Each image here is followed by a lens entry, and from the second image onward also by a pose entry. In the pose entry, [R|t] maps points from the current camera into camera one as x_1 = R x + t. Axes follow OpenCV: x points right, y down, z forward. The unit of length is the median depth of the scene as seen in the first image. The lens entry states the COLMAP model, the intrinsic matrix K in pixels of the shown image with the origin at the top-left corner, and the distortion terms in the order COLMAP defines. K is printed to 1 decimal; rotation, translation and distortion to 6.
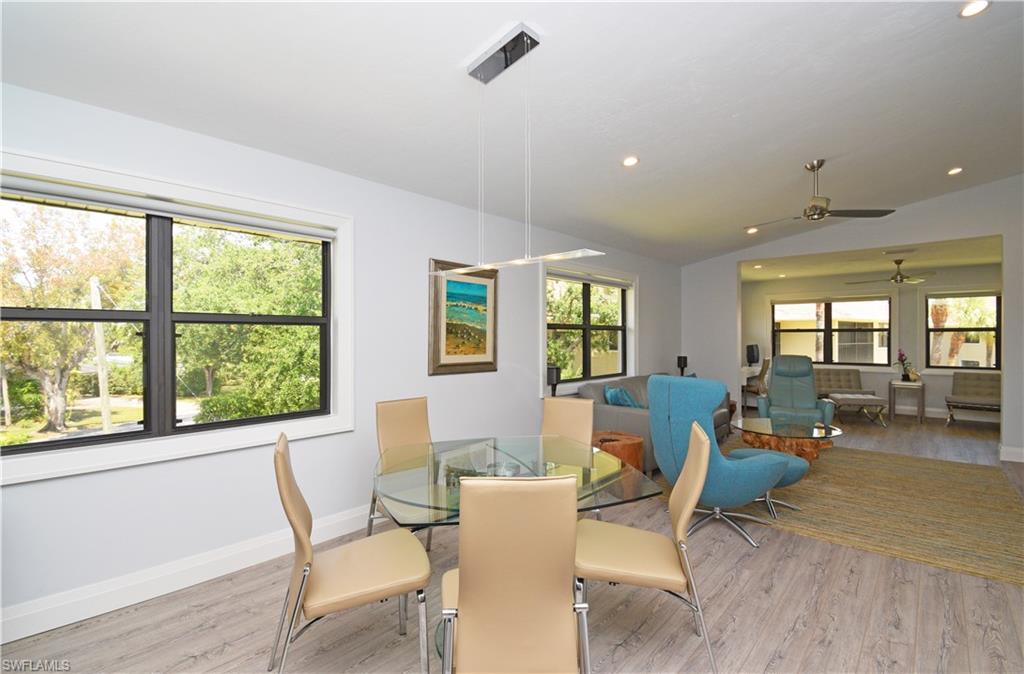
lens RADIAL K [[456.5, 0, 517.8], [0, 456.5, 341.4], [0, 0, 1]] dist [0.016370, -0.013913]
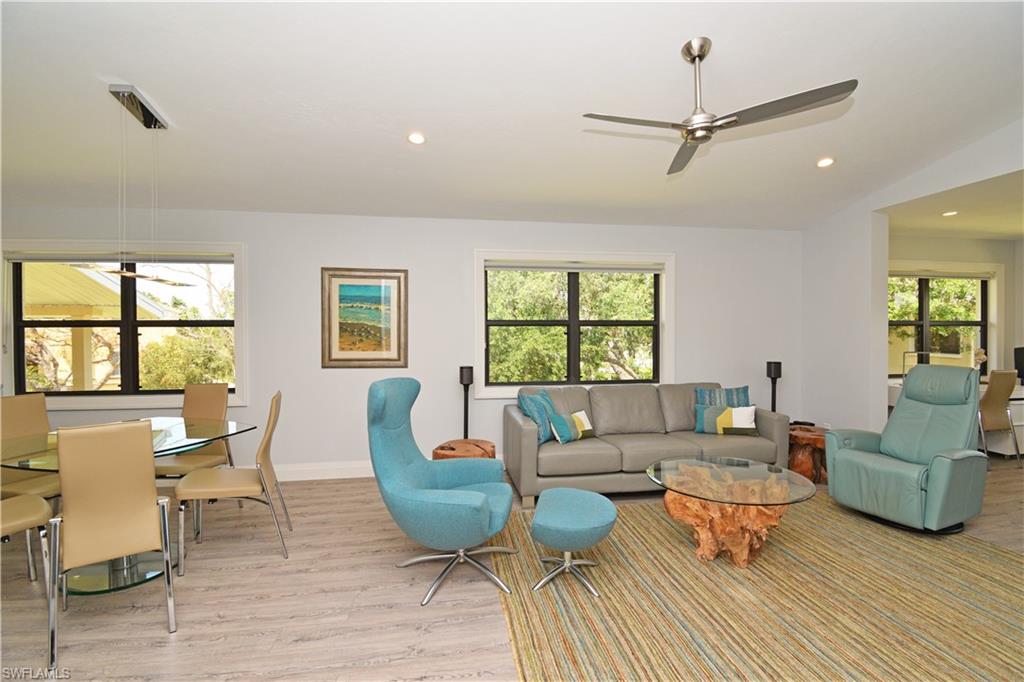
lens RADIAL K [[449.3, 0, 512.0], [0, 449.3, 341.0], [0, 0, 1]] dist [0.015323, -0.023827]
pose [[0.777225, -0.001809, -0.629220, 0.871120], [-0.002712, 0.999977, -0.006225, 0.011202], [0.629217, 0.006545, 0.777202, 0.397130]]
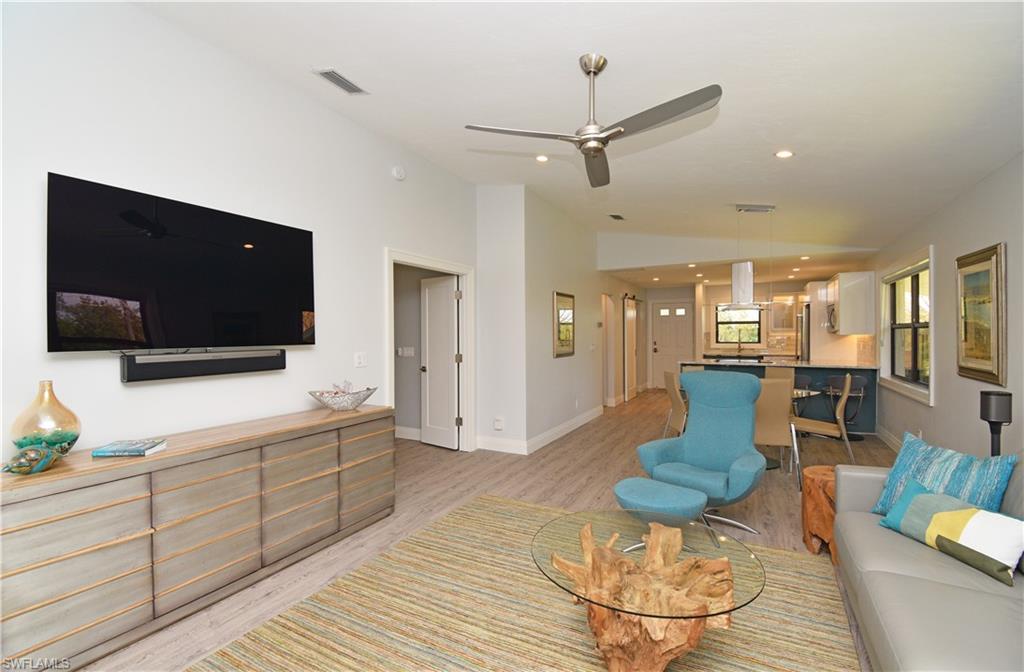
lens RADIAL K [[465.5, 0, 512.0], [0, 465.5, 336.0], [0, 0, 1]] dist [-0.000308, -0.015450]
pose [[-0.968166, 0.001971, -0.250300, 0.949435], [-0.003549, 0.999760, 0.021601, -0.028568], [0.250283, 0.021802, -0.967927, 1.653979]]
